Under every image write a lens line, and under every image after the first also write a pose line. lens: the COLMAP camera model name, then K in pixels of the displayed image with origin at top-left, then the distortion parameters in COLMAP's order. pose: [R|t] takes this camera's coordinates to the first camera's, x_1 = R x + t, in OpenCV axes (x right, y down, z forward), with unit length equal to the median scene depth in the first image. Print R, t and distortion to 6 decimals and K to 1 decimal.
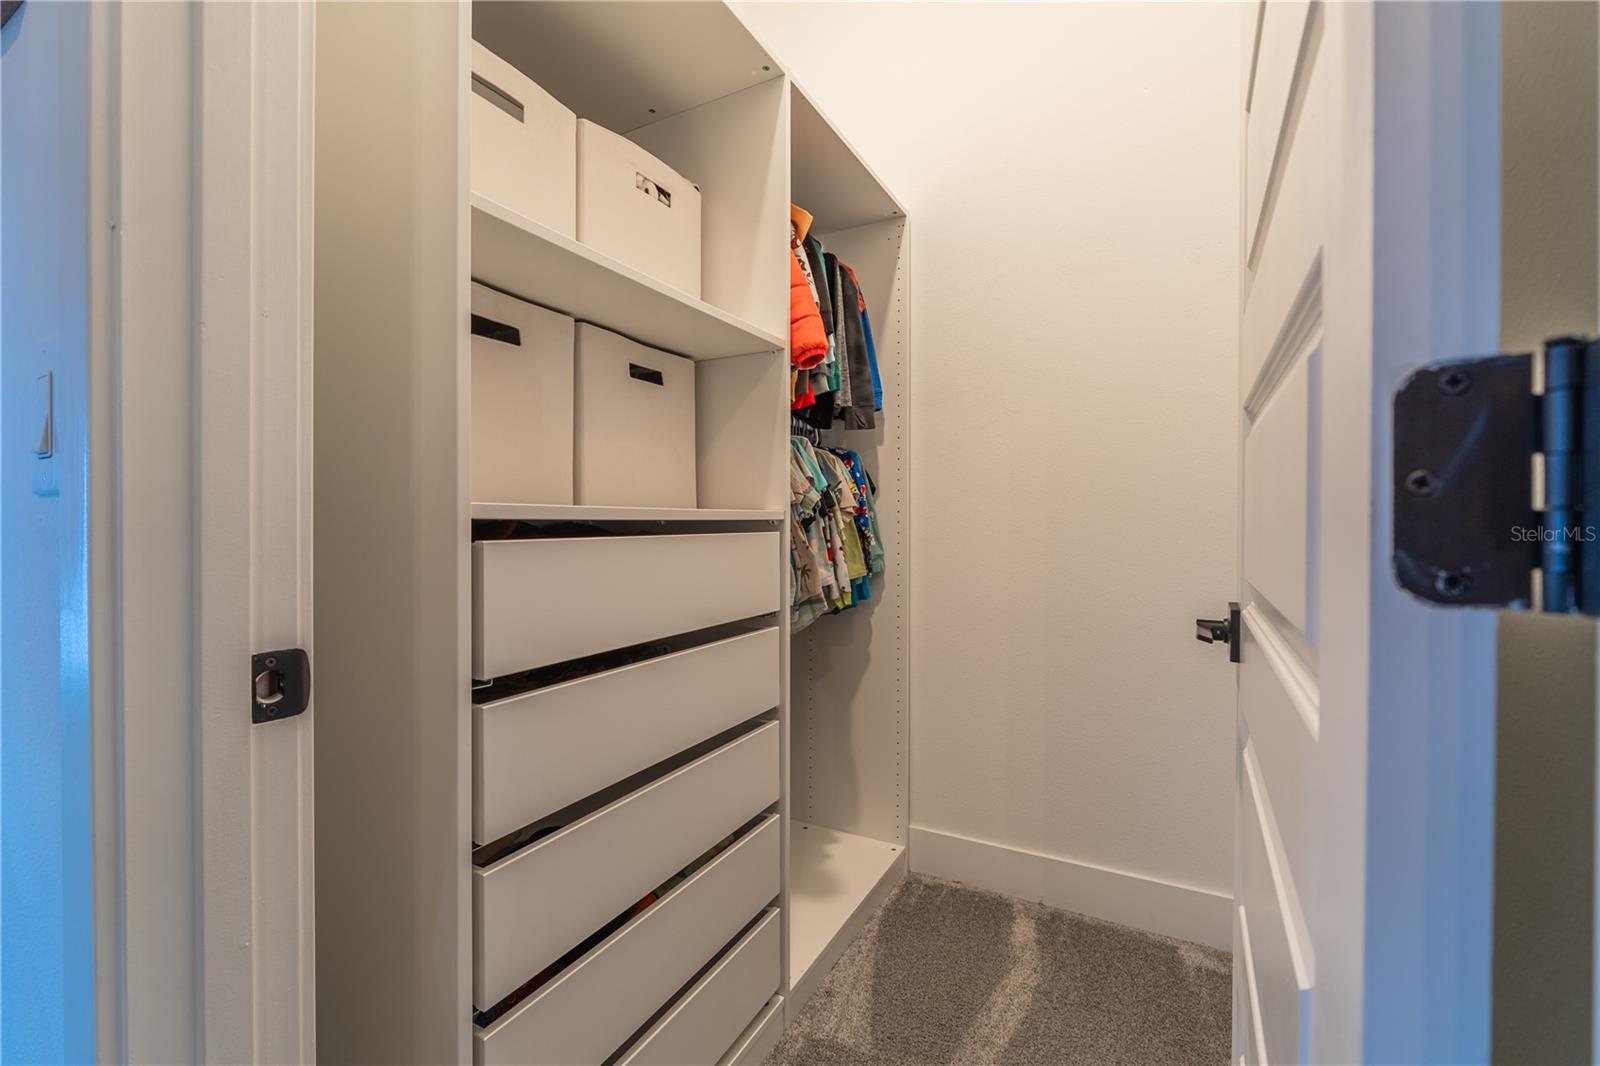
lens RADIAL K [[673.2, 0, 800.5], [0, 673.2, 526.6], [0, 0, 1]] dist [-0.002239, -0.000778]
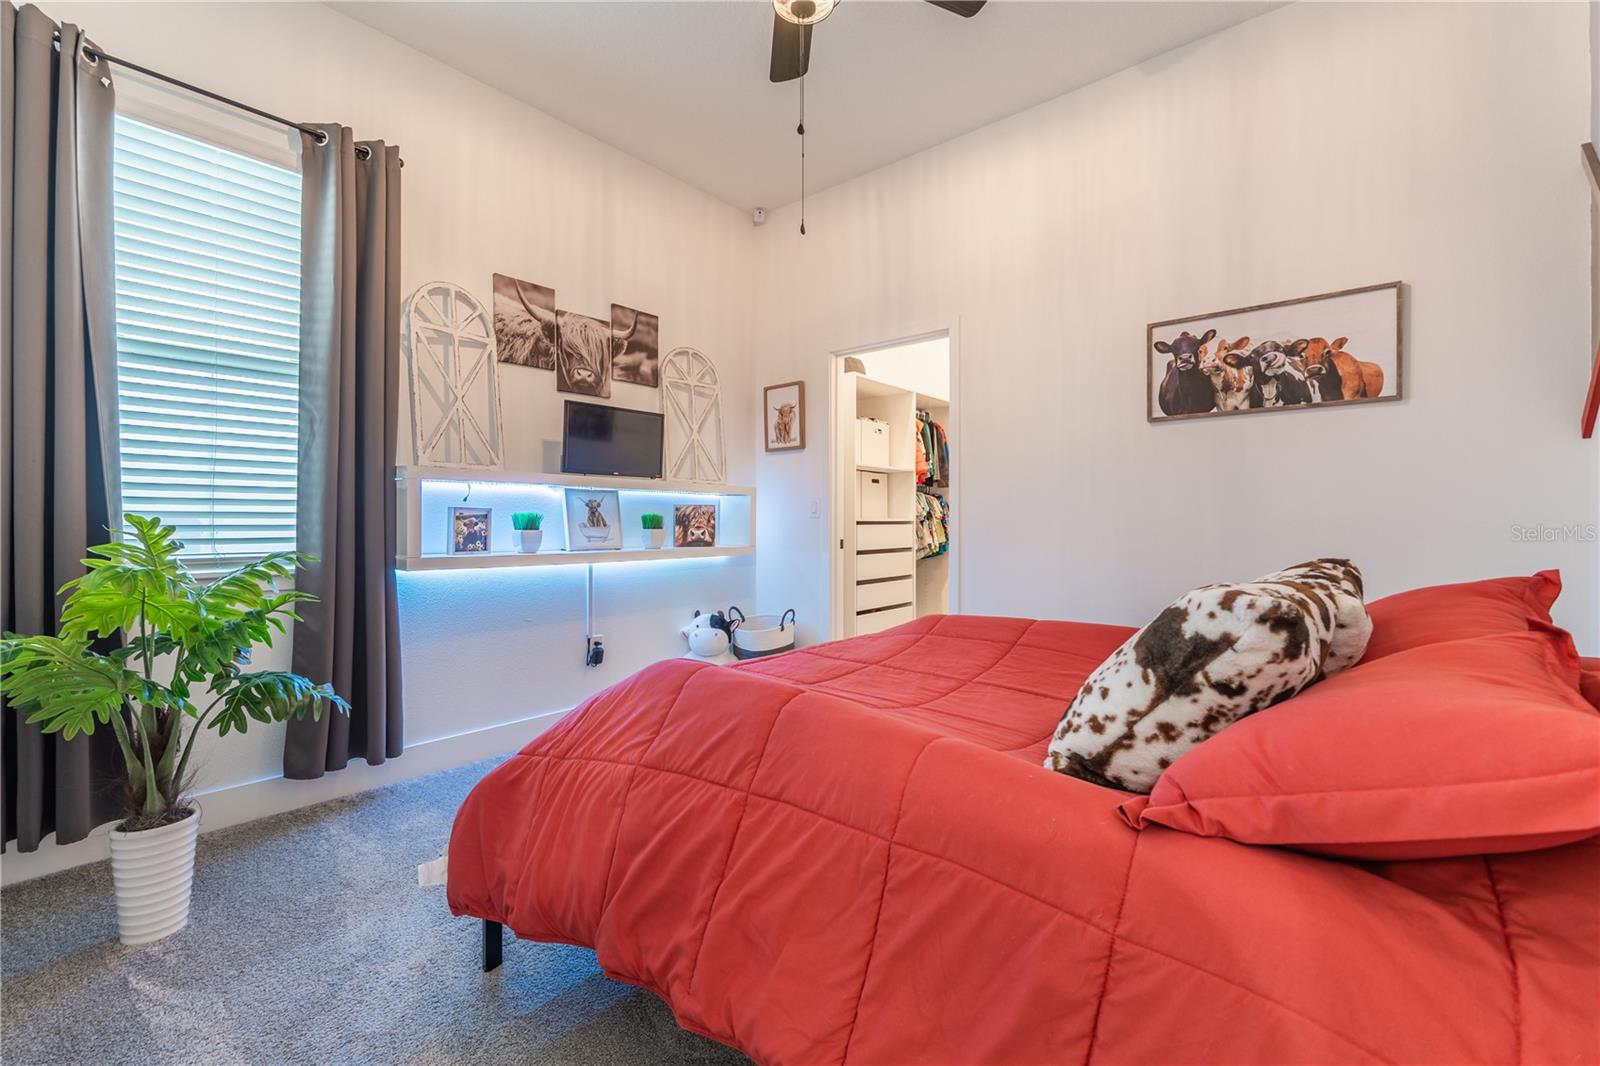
lens RADIAL K [[673.2, 0, 800.5], [0, 673.2, 526.6], [0, 0, 1]] dist [-0.002239, -0.000778]
pose [[0.980211, 0.000705, -0.197955, 0.070853], [-0.001162, 0.999997, -0.002189, 0.021127], [0.197953, 0.002376, 0.980209, -1.983520]]
